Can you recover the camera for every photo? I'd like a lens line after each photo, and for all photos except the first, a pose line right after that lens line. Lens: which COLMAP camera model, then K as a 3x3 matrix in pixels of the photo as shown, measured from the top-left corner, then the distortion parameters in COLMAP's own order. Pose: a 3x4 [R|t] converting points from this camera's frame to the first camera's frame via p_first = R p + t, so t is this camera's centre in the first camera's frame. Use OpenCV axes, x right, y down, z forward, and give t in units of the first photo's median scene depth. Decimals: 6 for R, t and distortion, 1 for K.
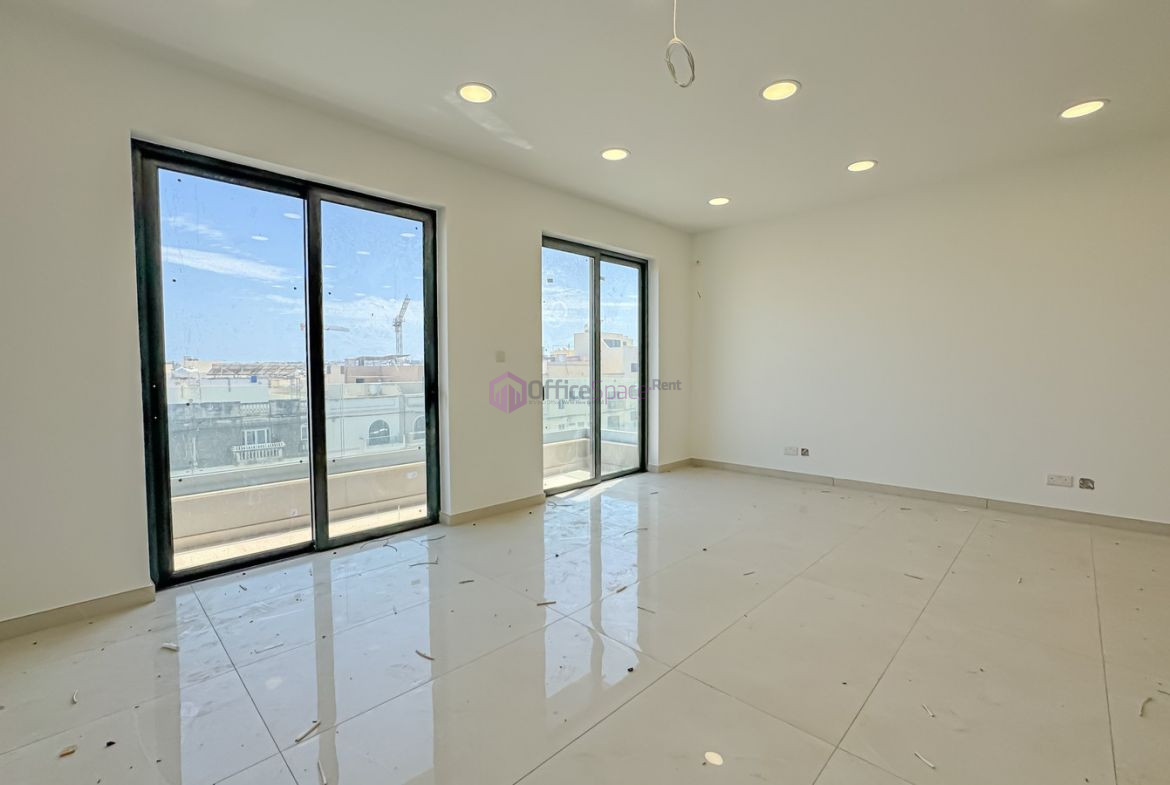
lens RADIAL K [[516.8, 0, 582.3], [0, 516.8, 375.8], [0, 0, 1]] dist [0.000033, 0.000246]
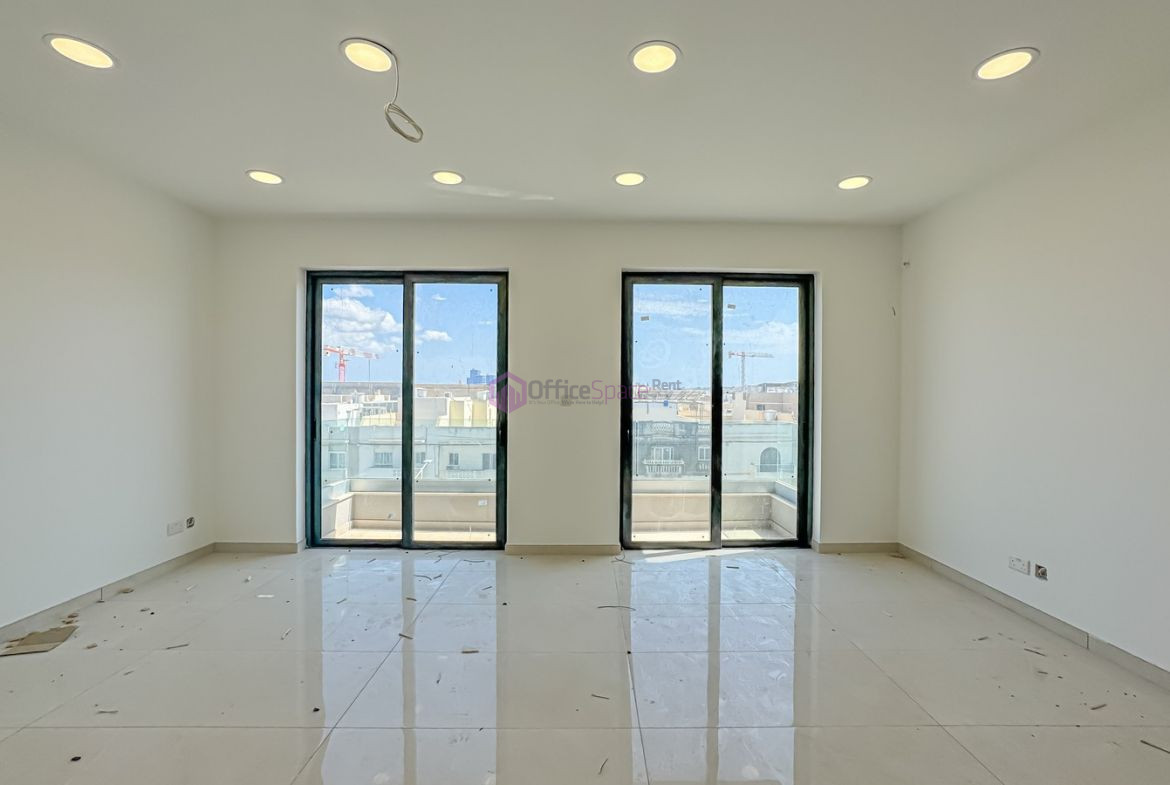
lens RADIAL K [[521.8, 0, 585.0], [0, 521.8, 392.5], [0, 0, 1]] dist [-0.014858, 0.000505]
pose [[0.711204, 0.008668, -0.702932, 0.435004], [-0.020452, 0.999756, -0.008365, -0.033890], [0.702688, 0.020326, 0.711208, 0.214773]]
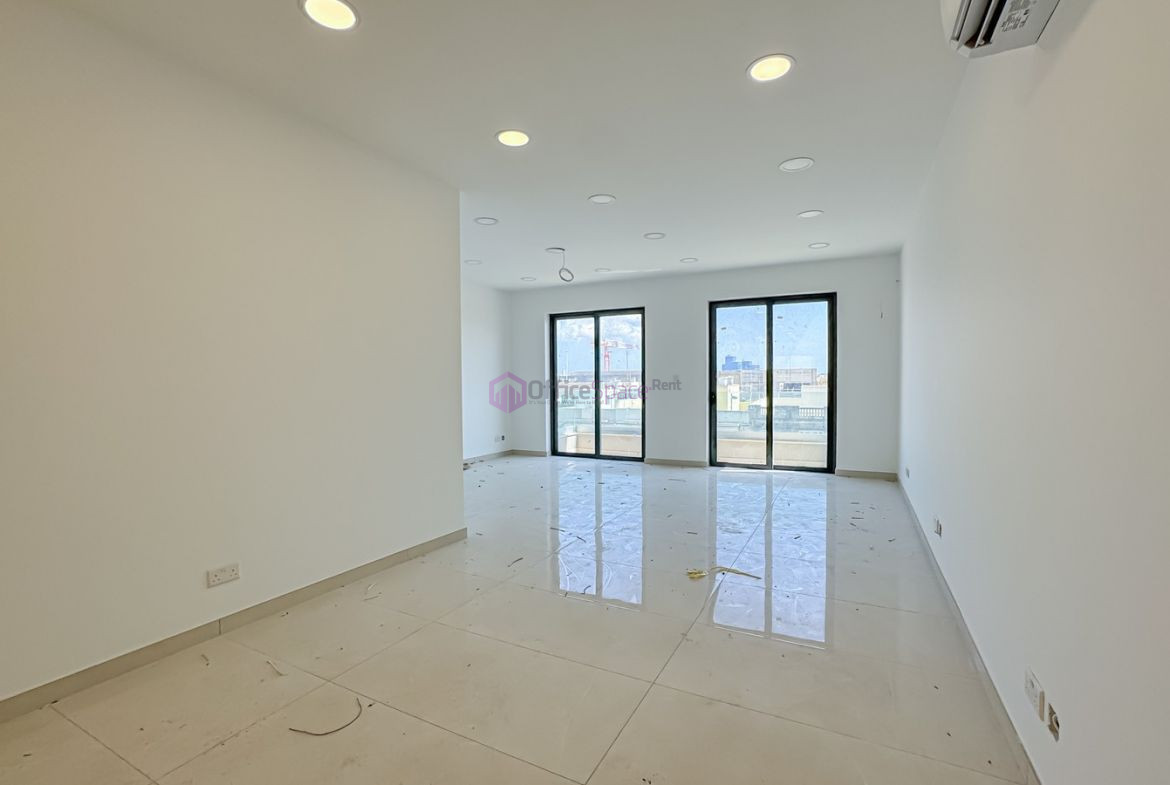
lens RADIAL K [[516.9, 0, 588.1], [0, 516.9, 393.9], [0, 0, 1]] dist [-0.000123, 0.000519]
pose [[0.308961, 0.028128, -0.950659, 1.075676], [-0.007929, 0.999604, 0.026999, -0.022247], [0.951042, -0.000804, 0.309062, 0.109967]]
